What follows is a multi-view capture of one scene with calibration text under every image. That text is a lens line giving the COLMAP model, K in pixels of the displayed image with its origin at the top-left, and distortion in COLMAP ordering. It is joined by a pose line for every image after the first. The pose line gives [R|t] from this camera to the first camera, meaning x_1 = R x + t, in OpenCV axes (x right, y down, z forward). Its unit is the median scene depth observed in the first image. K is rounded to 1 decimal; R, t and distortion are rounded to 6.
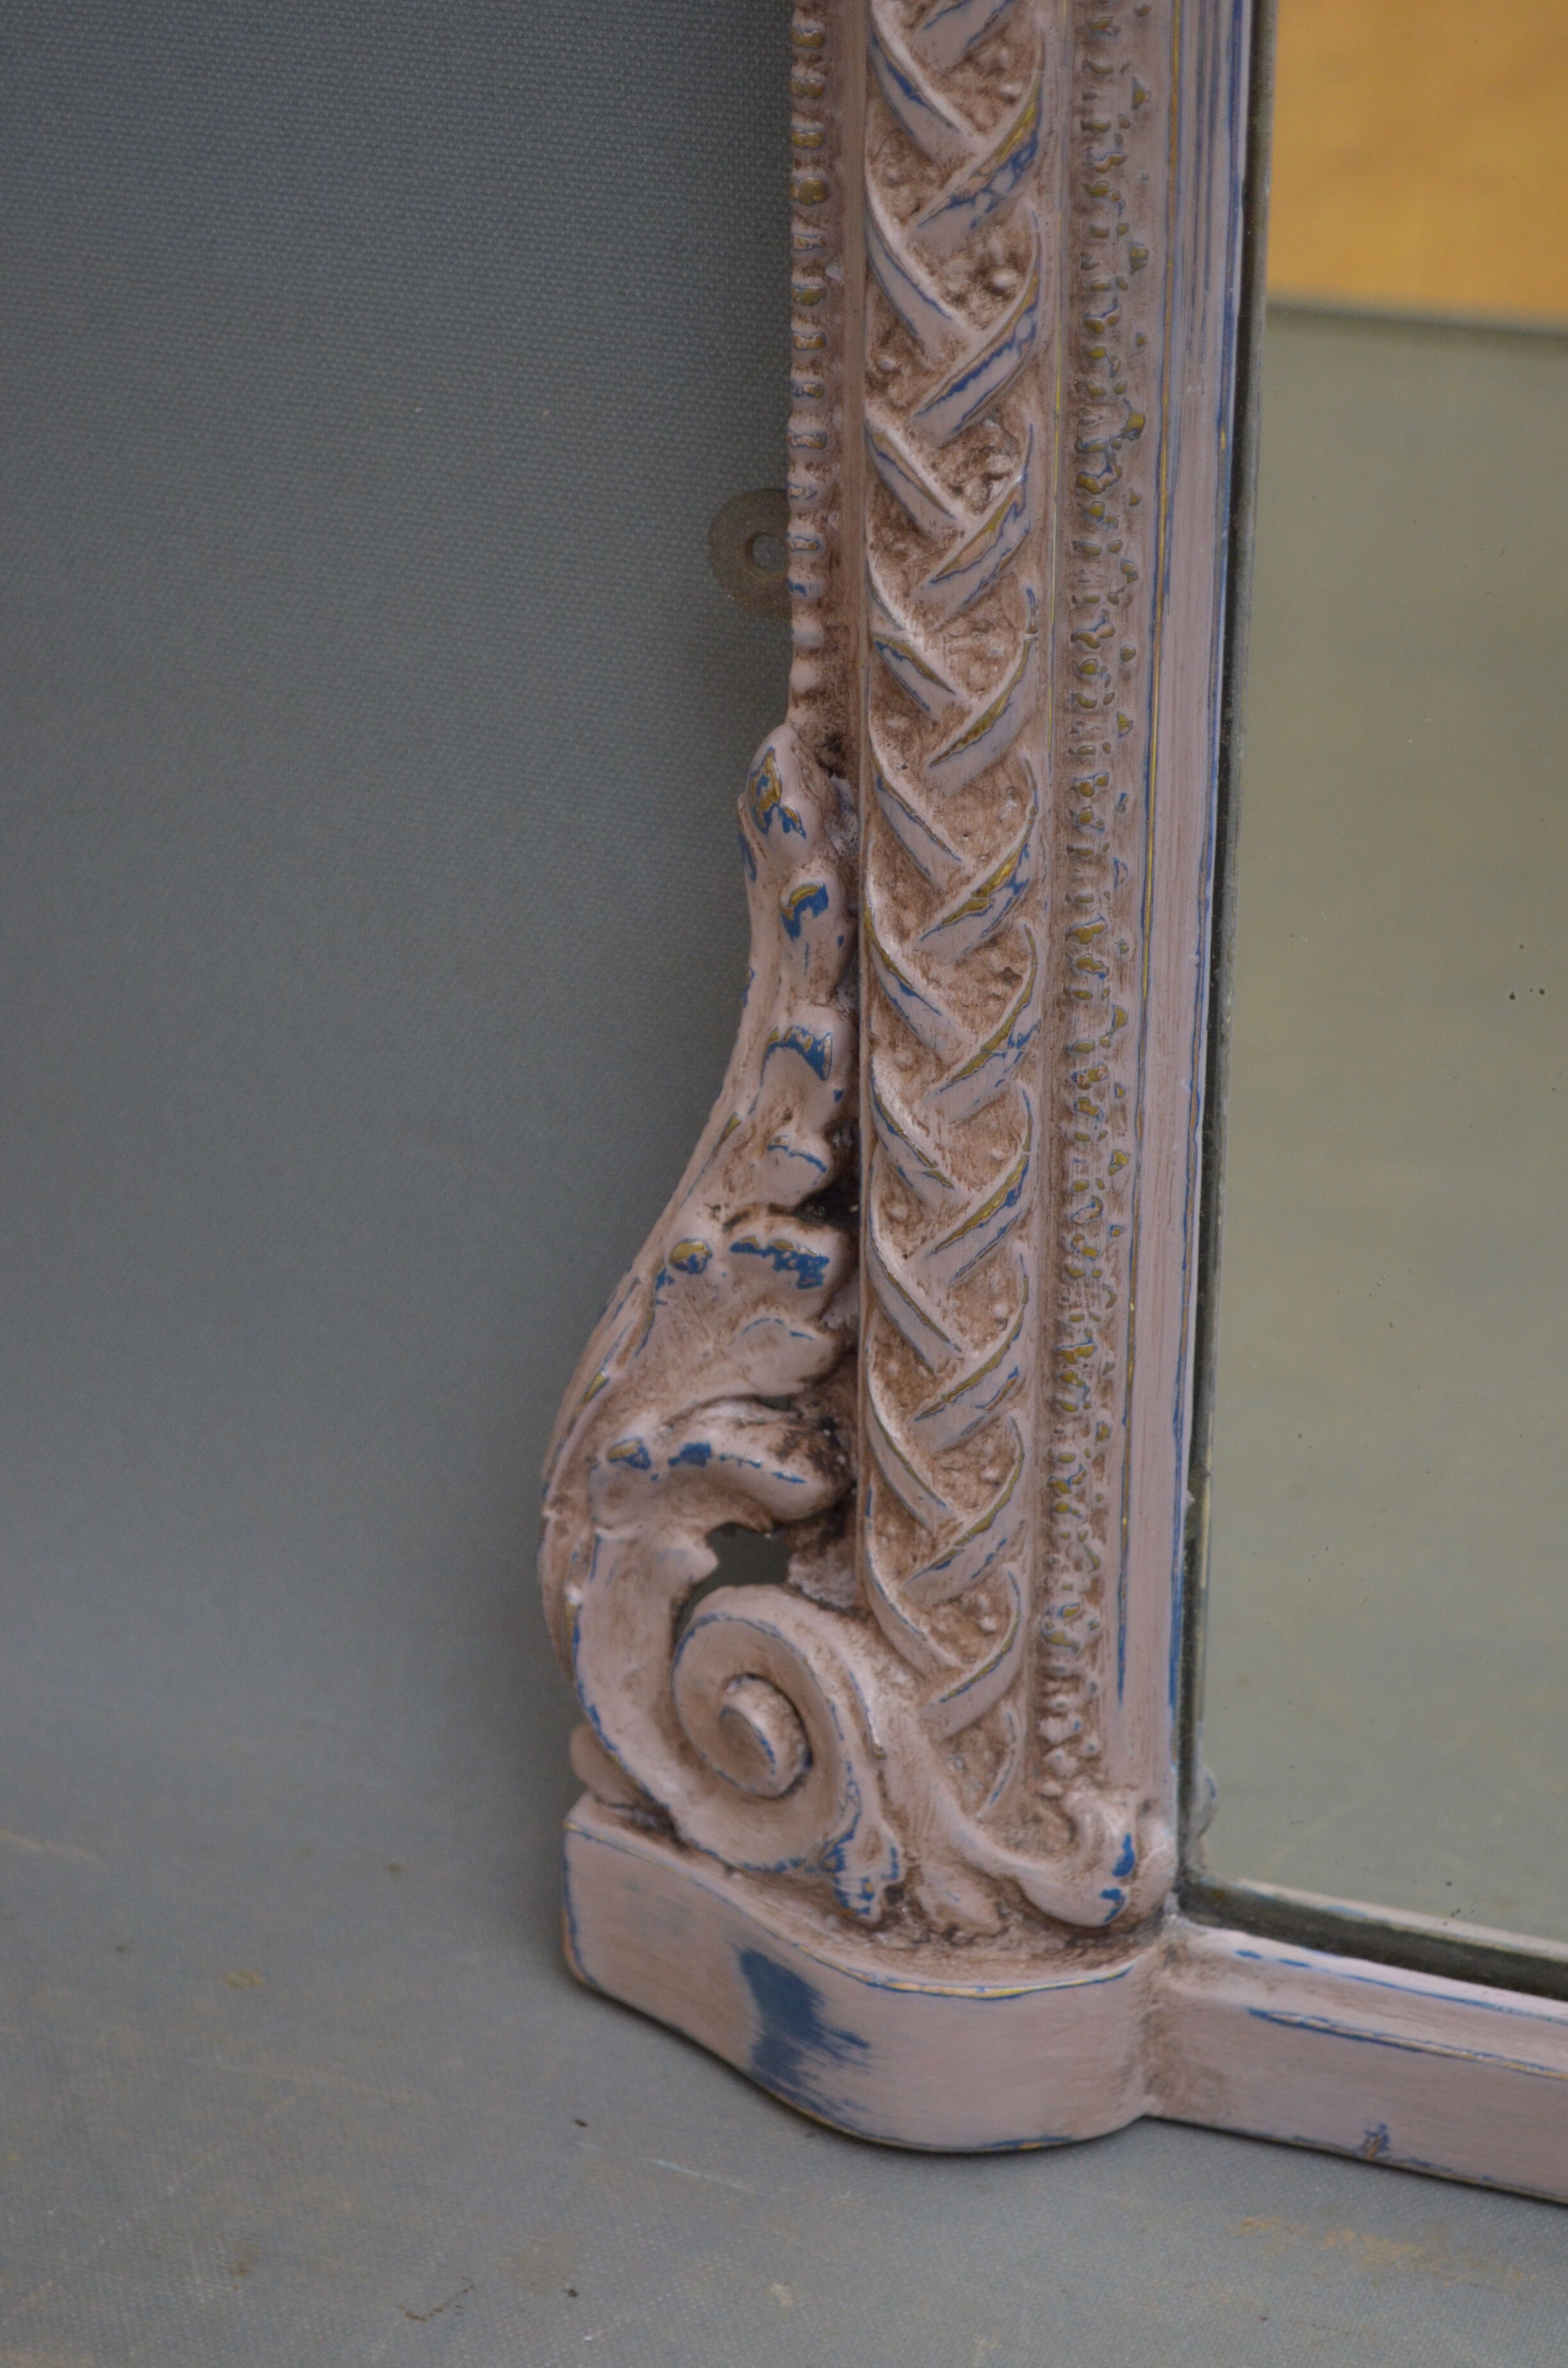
lens RADIAL K [[5410.2, 0, 785.1], [0, 5410.2, 1228.7], [0, 0, 1]] dist [0.039855, 0.290089]
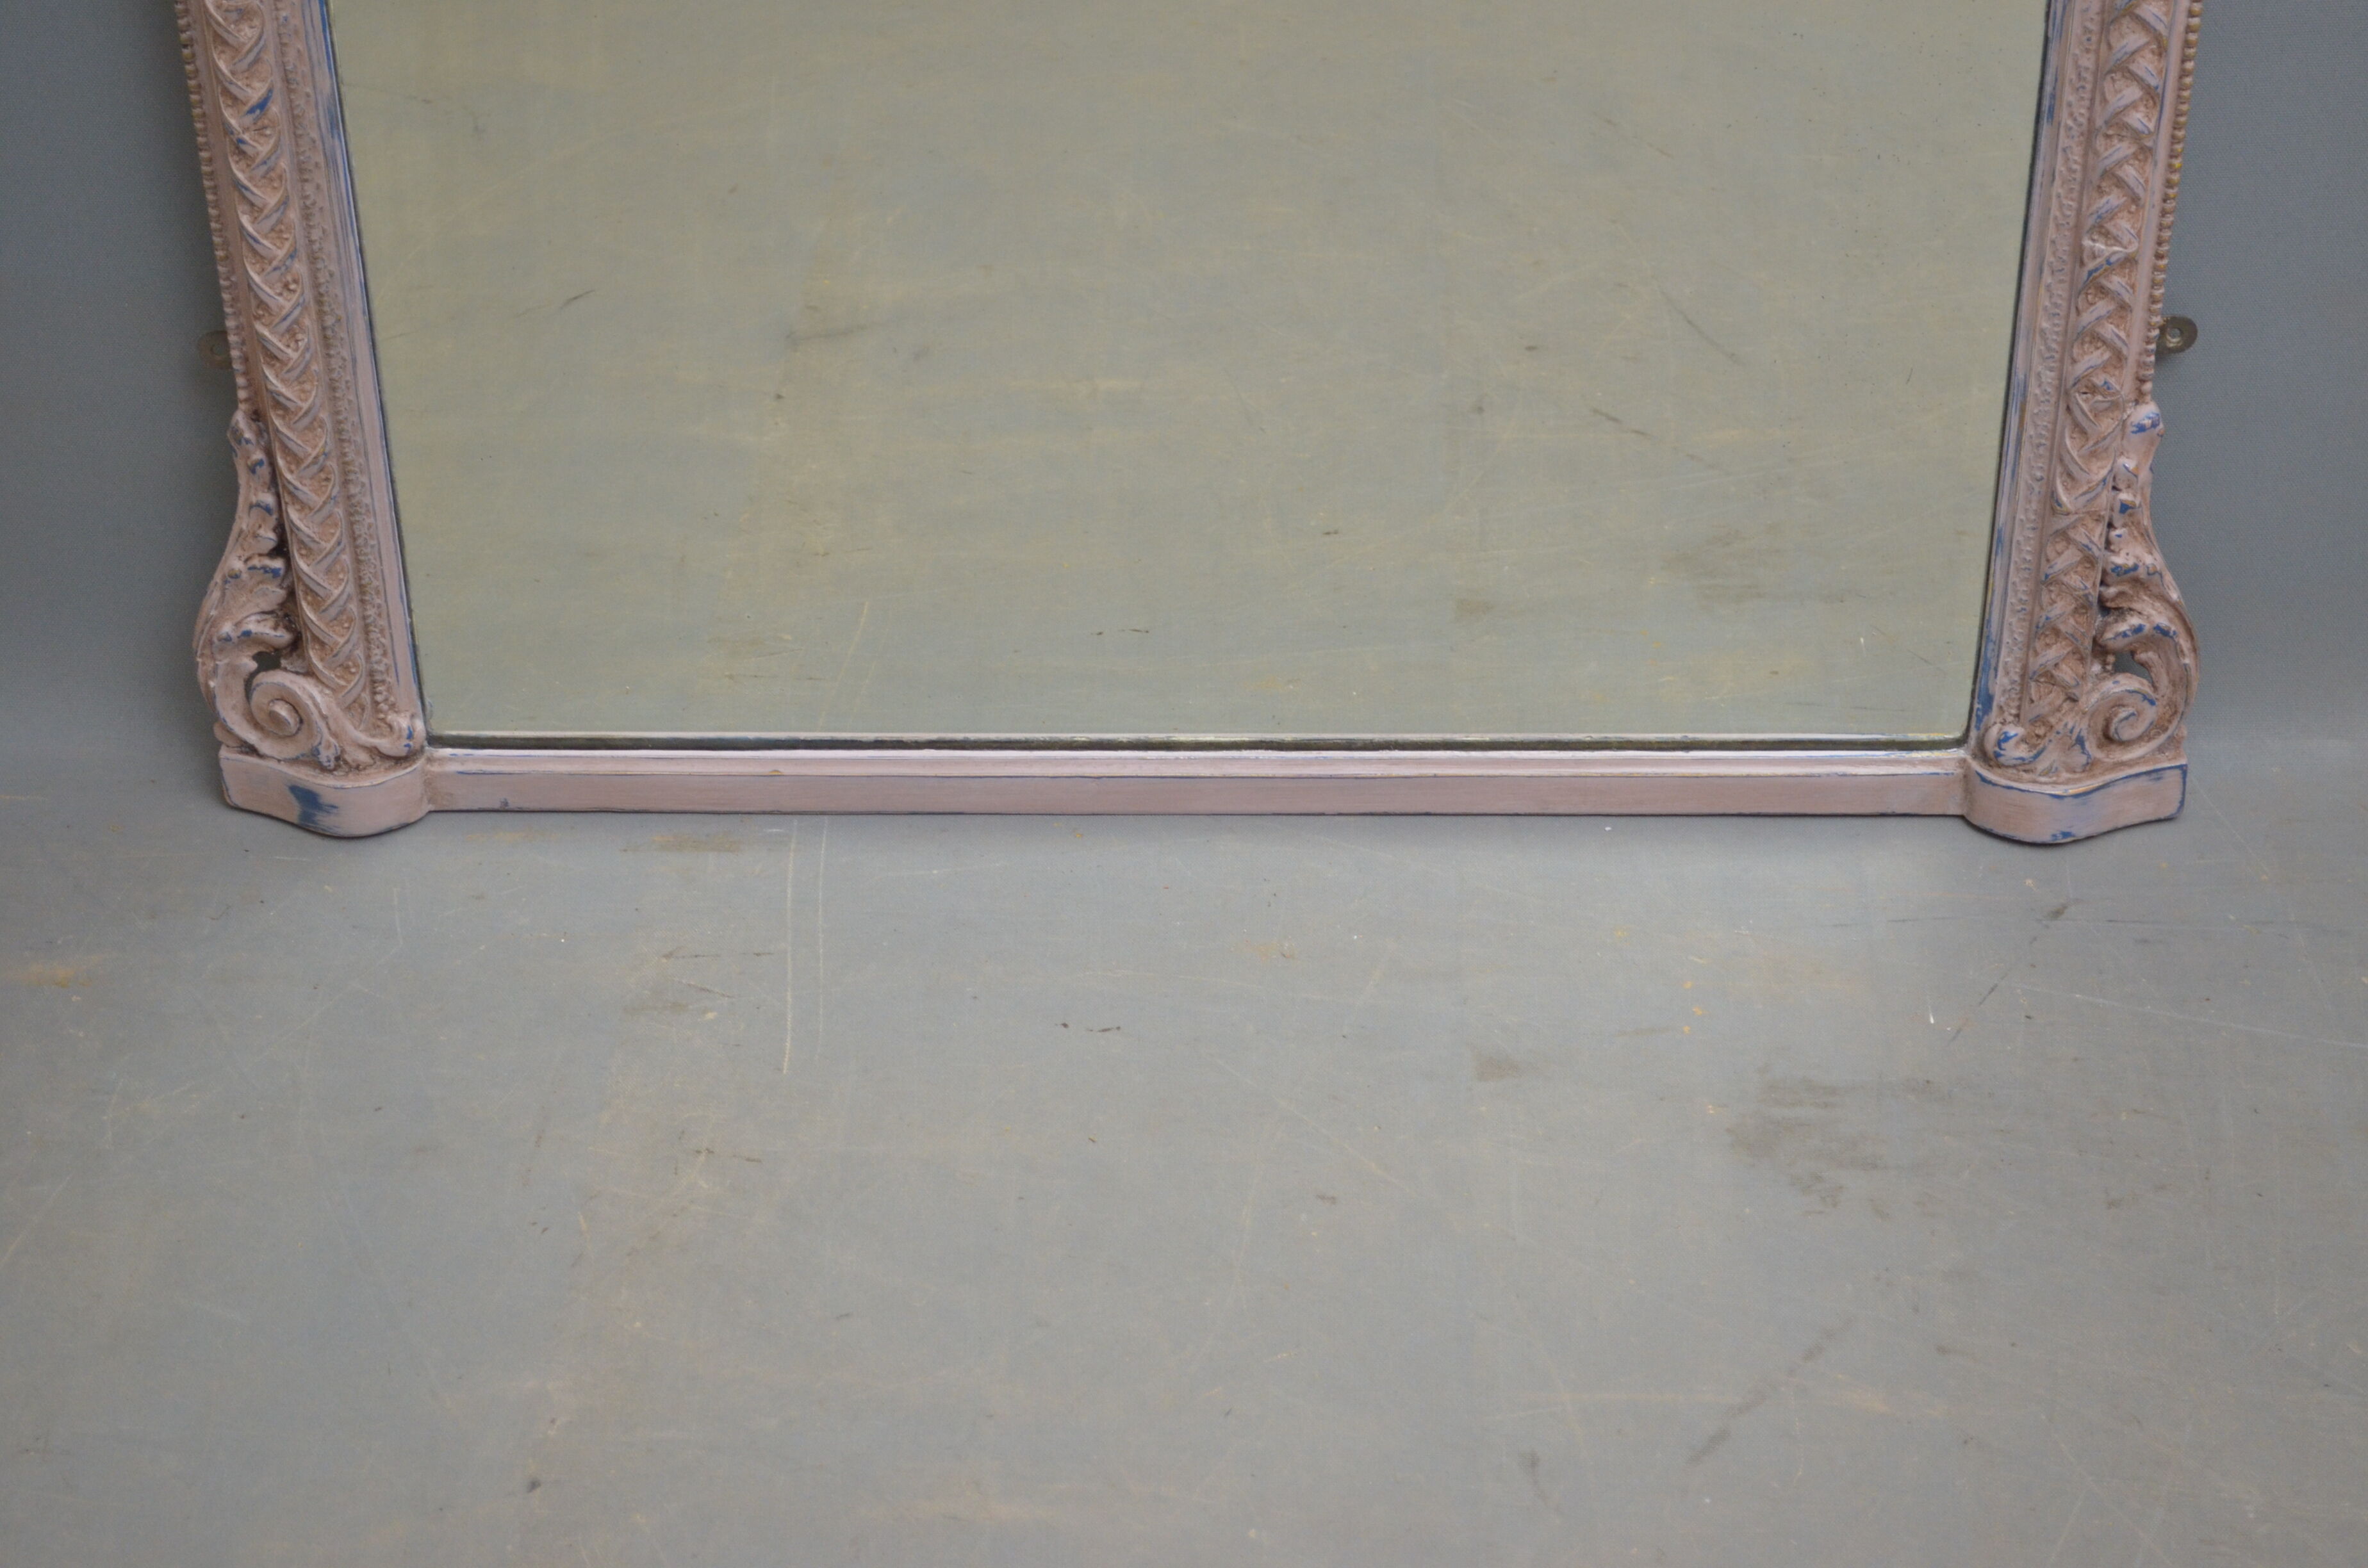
lens RADIAL K [[4383.2, 0, 1184.0], [0, 4383.2, 784.0], [0, 0, 1]] dist [0.013057, -0.028341]
pose [[0.943981, -0.201987, 0.260963, -0.185599], [0.154147, 0.969113, 0.192504, -0.279965], [-0.291786, -0.141493, 0.945960, -1.566000]]
